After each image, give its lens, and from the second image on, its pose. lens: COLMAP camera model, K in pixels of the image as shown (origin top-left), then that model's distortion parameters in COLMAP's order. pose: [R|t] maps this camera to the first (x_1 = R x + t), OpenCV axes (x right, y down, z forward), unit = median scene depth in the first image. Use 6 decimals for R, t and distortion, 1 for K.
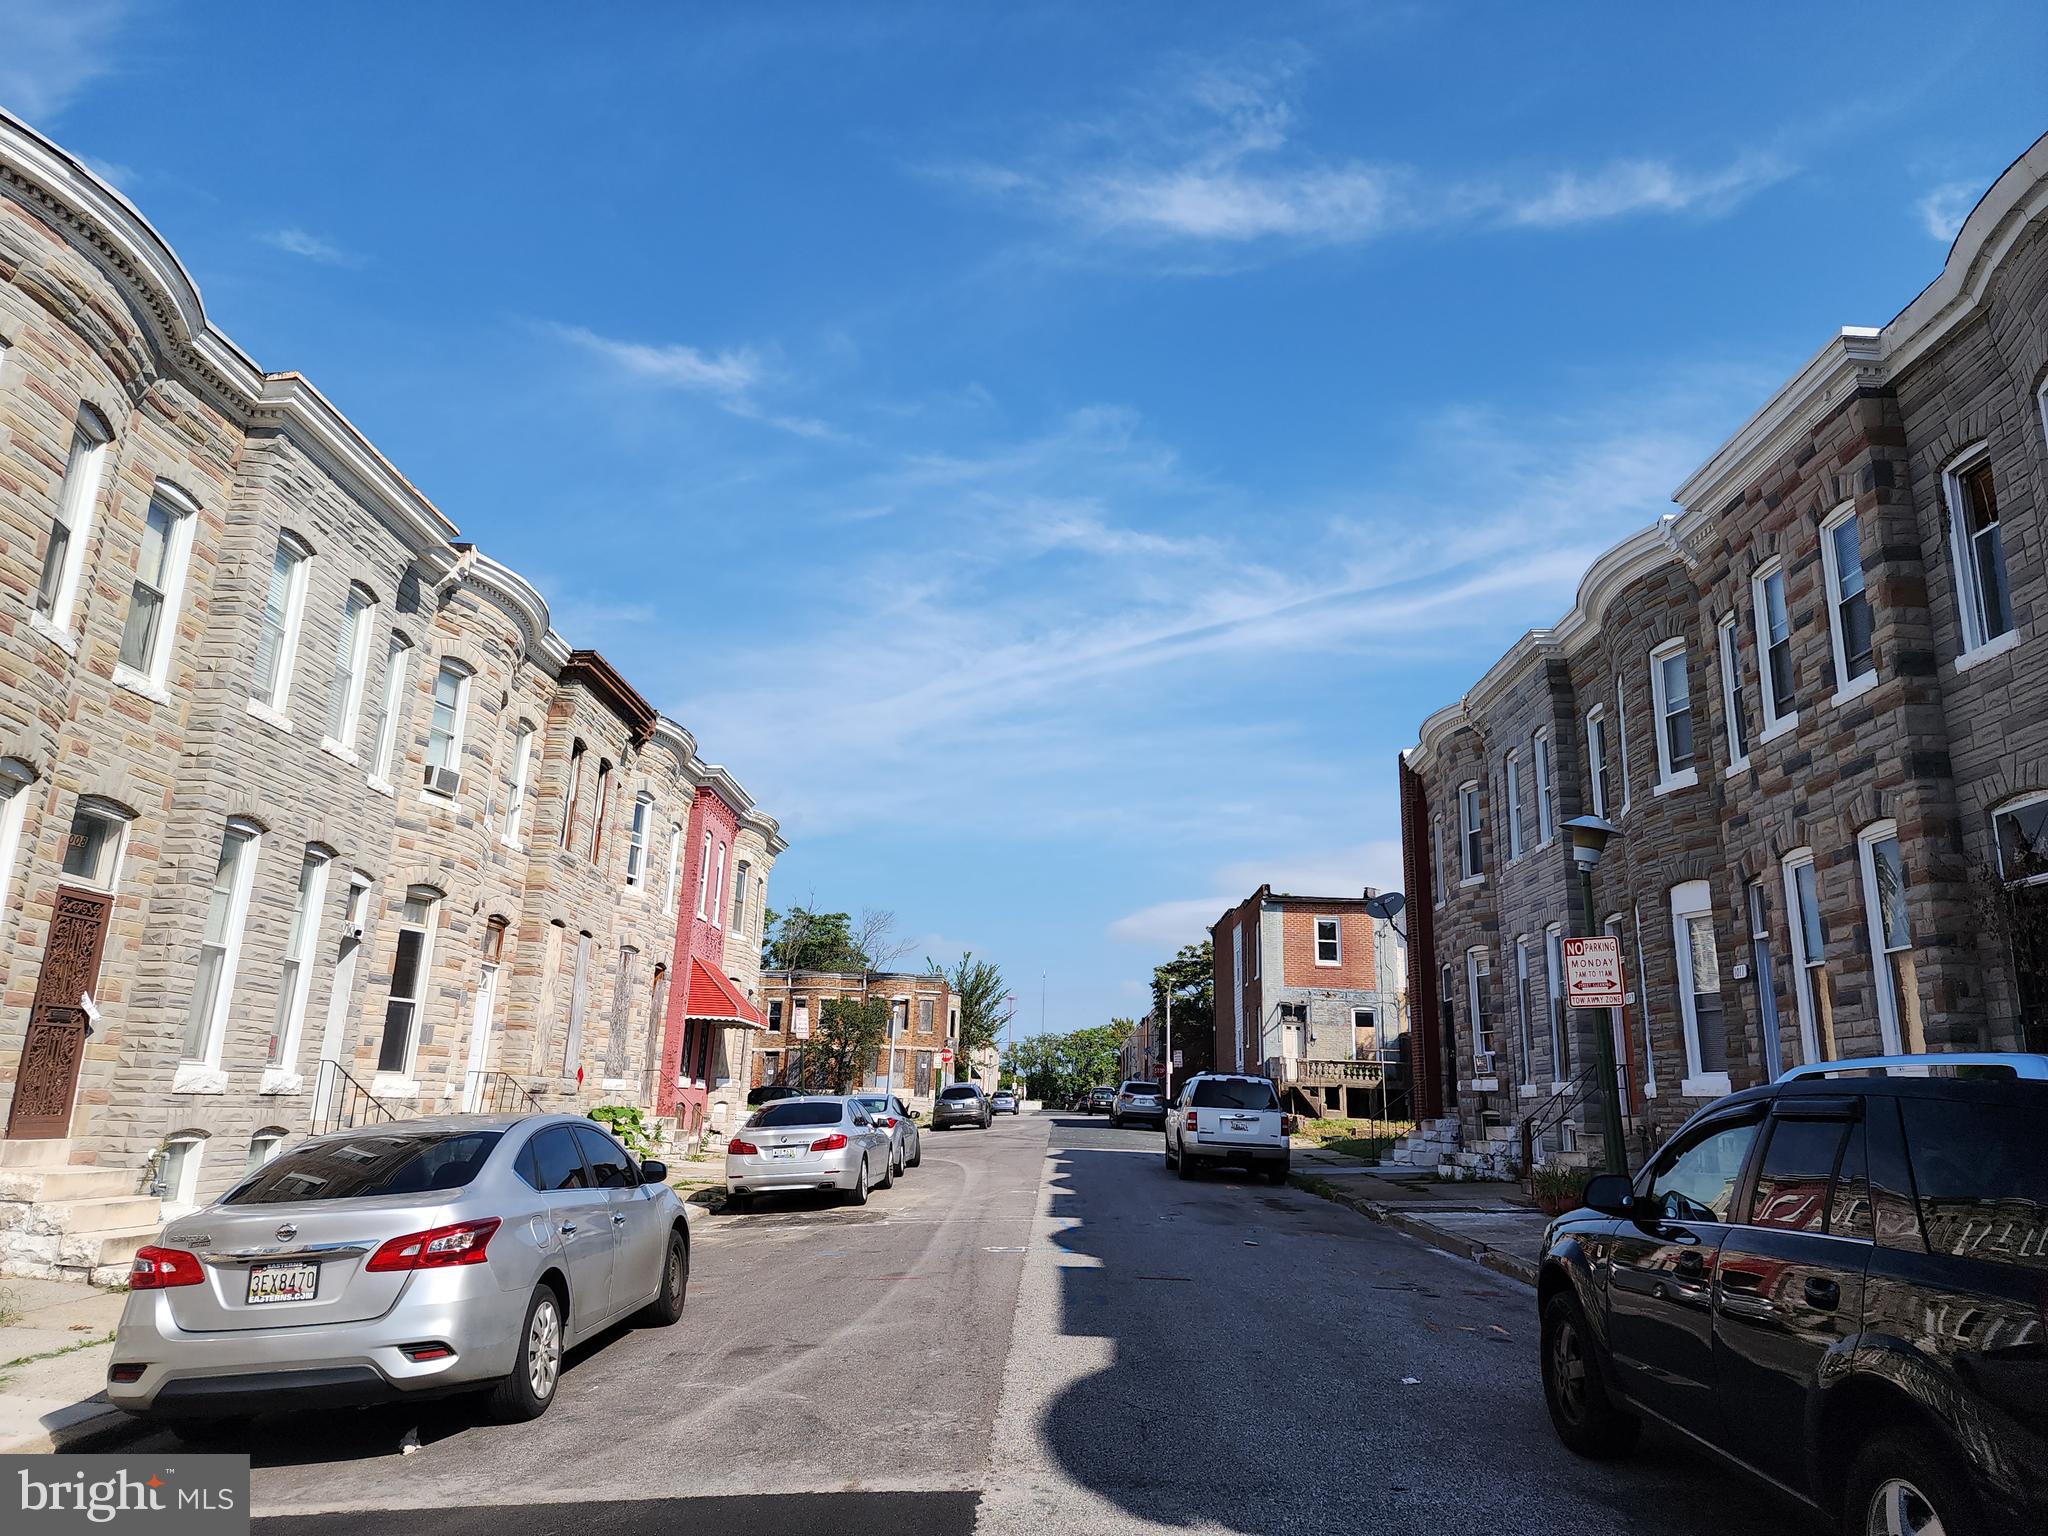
lens RADIAL K [[1379.7, 0, 1024.0], [0, 1379.7, 768.0], [0, 0, 1]] dist [0.075306, -0.074997]
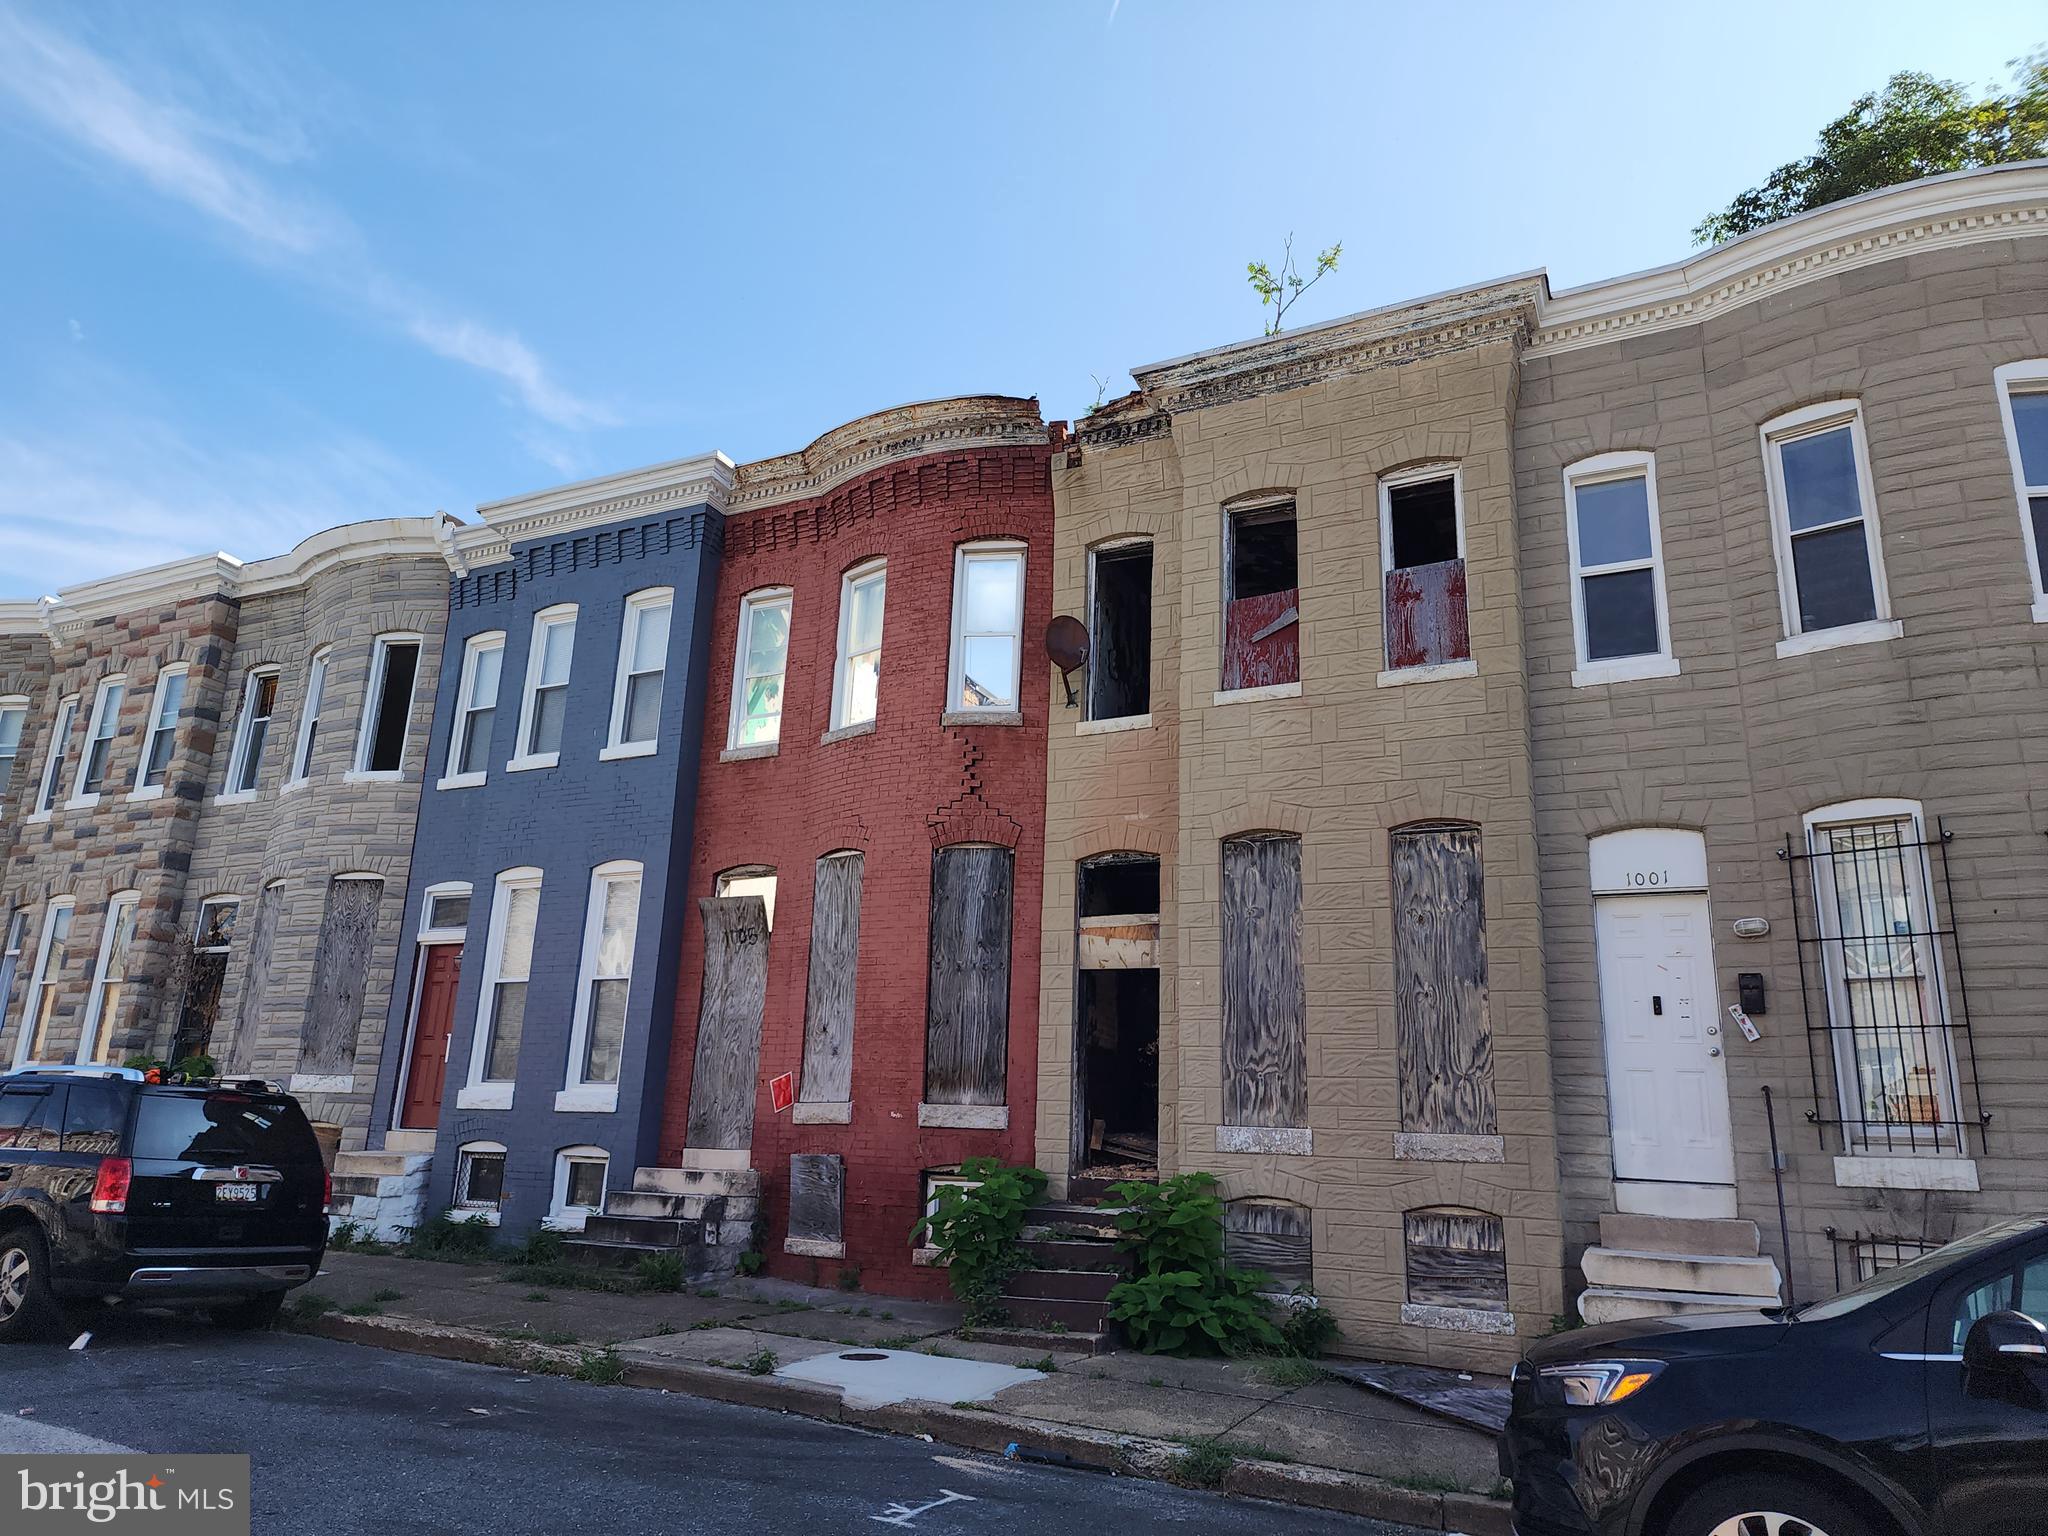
lens RADIAL K [[1379.7, 0, 1024.0], [0, 1379.7, 768.0], [0, 0, 1]] dist [0.075306, -0.074997]
pose [[0.433389, 0.234953, 0.870041, -0.257472], [-0.243786, 0.959988, -0.137807, -0.103284], [-0.867607, -0.152379, 0.473327, -0.426338]]
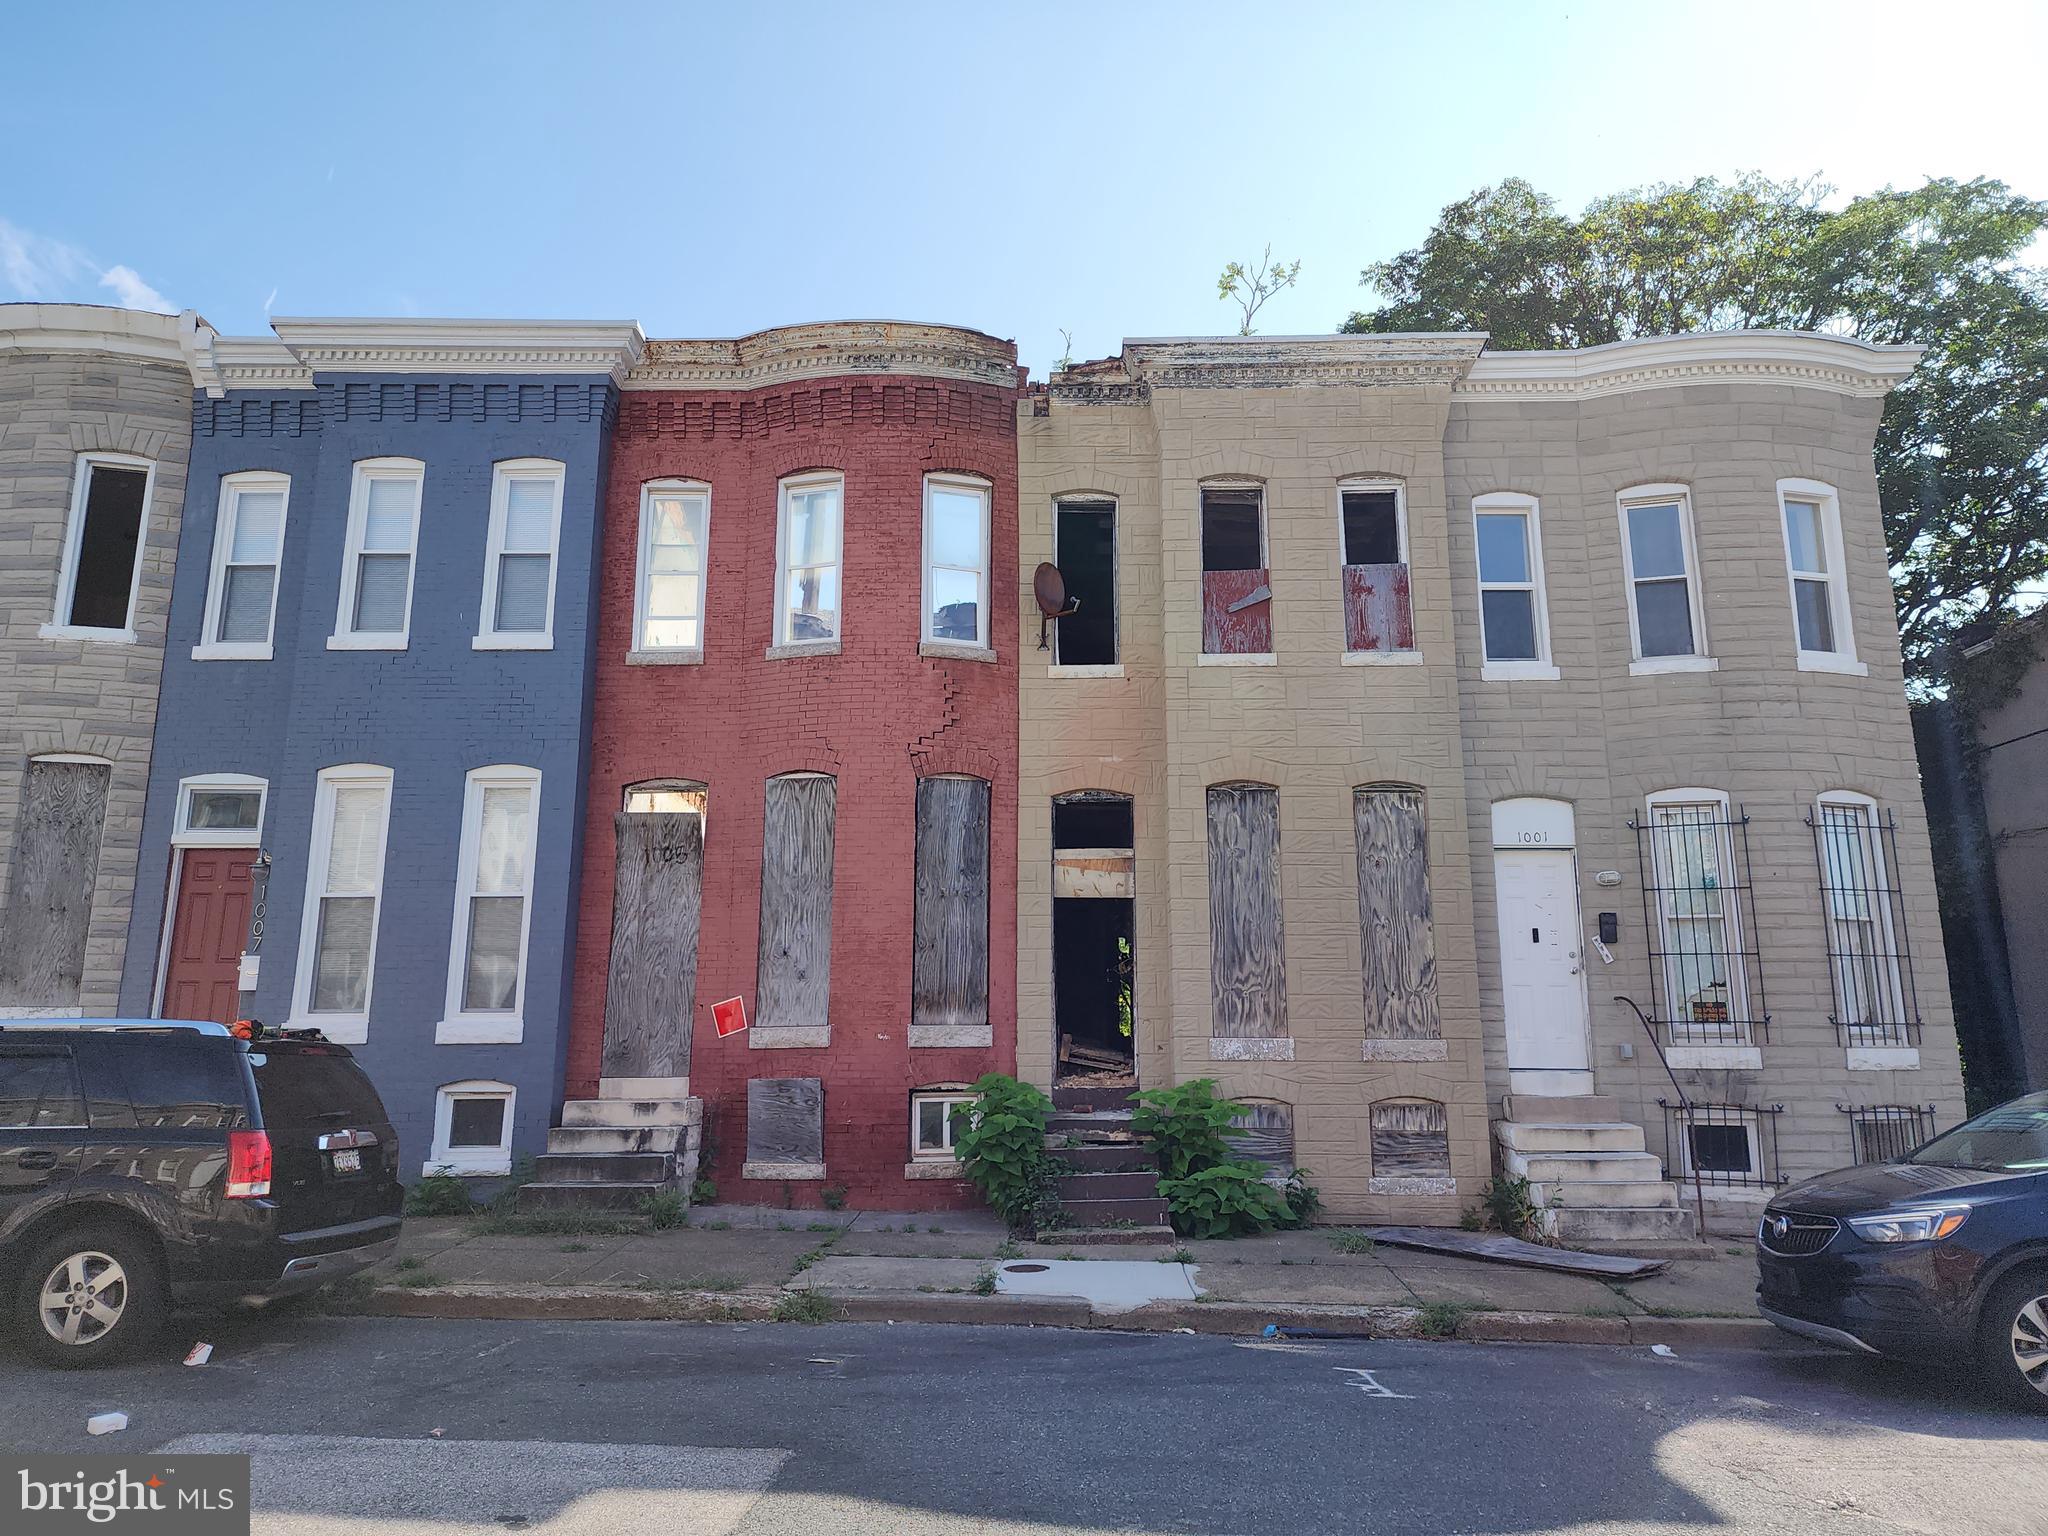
lens RADIAL K [[1373.1, 0, 1038.1], [0, 1373.1, 750.7], [0, 0, 1]] dist [0.096196, -0.107871]
pose [[-0.021464, 0.187131, 0.982100, -0.403917], [-0.240038, 0.952629, -0.186761, -0.019502], [-0.970526, -0.239750, 0.024471, -0.009454]]
